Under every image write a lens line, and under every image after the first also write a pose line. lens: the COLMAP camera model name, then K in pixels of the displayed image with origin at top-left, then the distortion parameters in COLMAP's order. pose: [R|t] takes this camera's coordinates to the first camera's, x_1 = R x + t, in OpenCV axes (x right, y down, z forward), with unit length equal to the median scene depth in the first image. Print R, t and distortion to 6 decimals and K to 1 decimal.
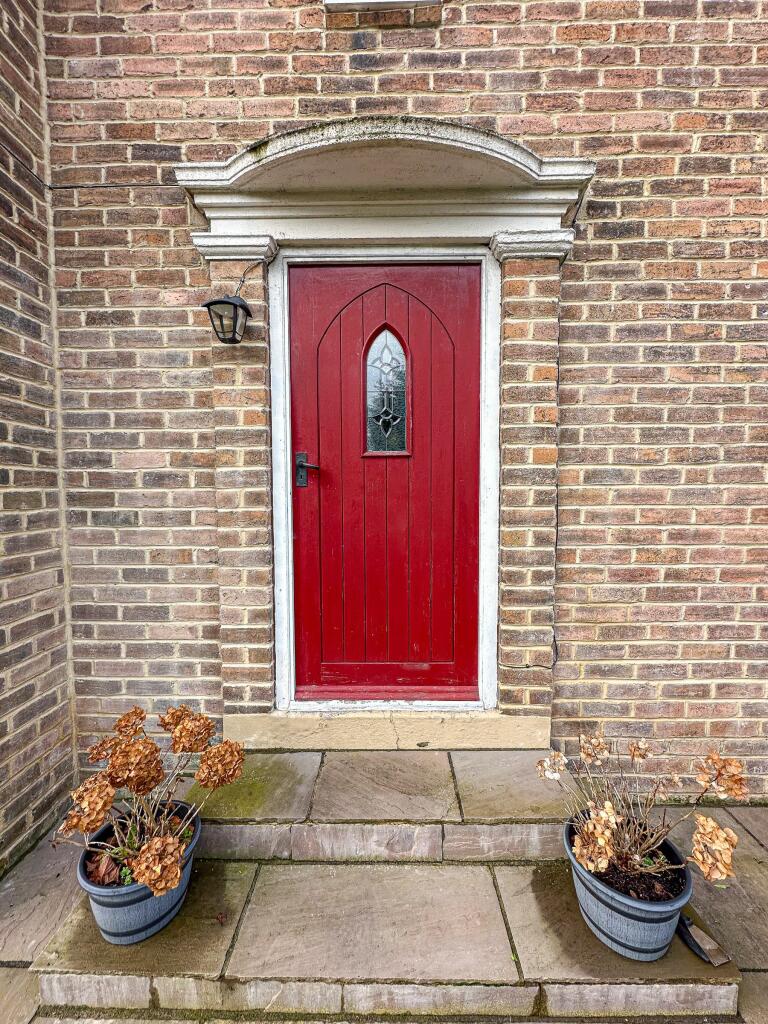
lens RADIAL K [[415.7, 0, 381.4], [0, 415.7, 514.6], [0, 0, 1]] dist [-0.003990, 0.000403]
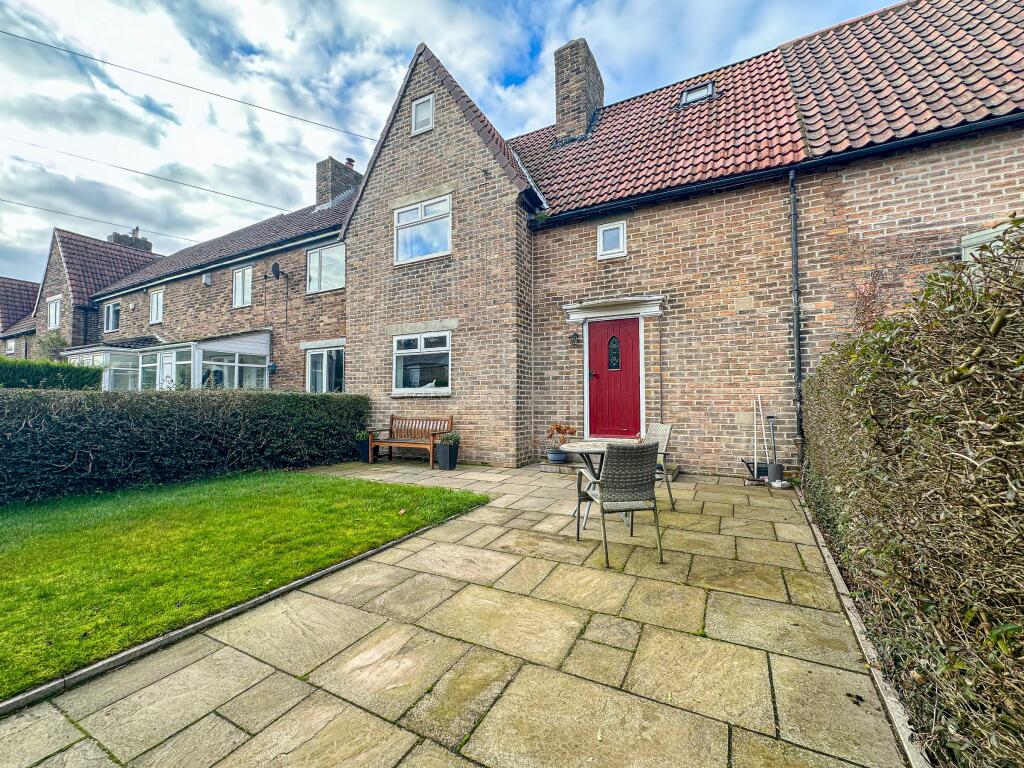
lens RADIAL K [[415.7, 0, 510.6], [0, 415.7, 385.3], [0, 0, 1]] dist [-0.003990, 0.000403]
pose [[0.889253, -0.013061, -0.457230, 0.903282], [-0.028484, 0.996071, -0.083852, 0.333357], [0.456529, 0.087590, 0.885387, -2.736223]]
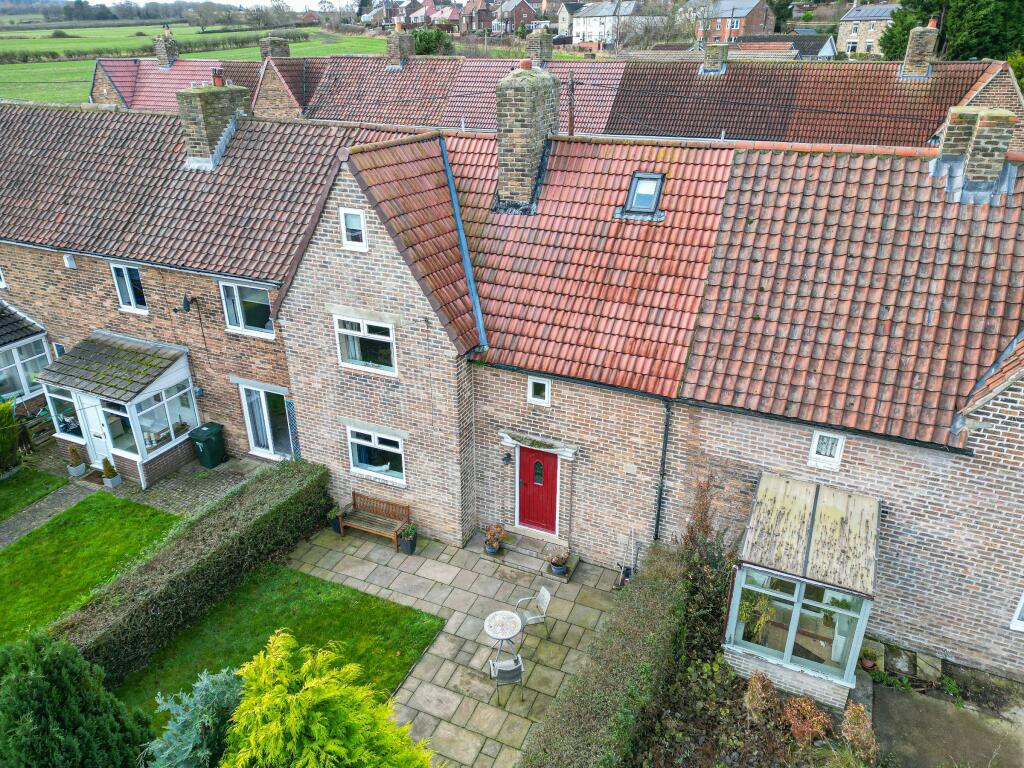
lens RADIAL K [[714.7, 0, 508.6], [0, 714.7, 387.1], [0, 0, 1]] dist [0.098242, -0.002259]
pose [[0.917376, 0.176507, -0.356744, 2.428548], [-0.026310, 0.921225, 0.388141, -4.344200], [0.397151, -0.346685, 0.849753, -5.679665]]
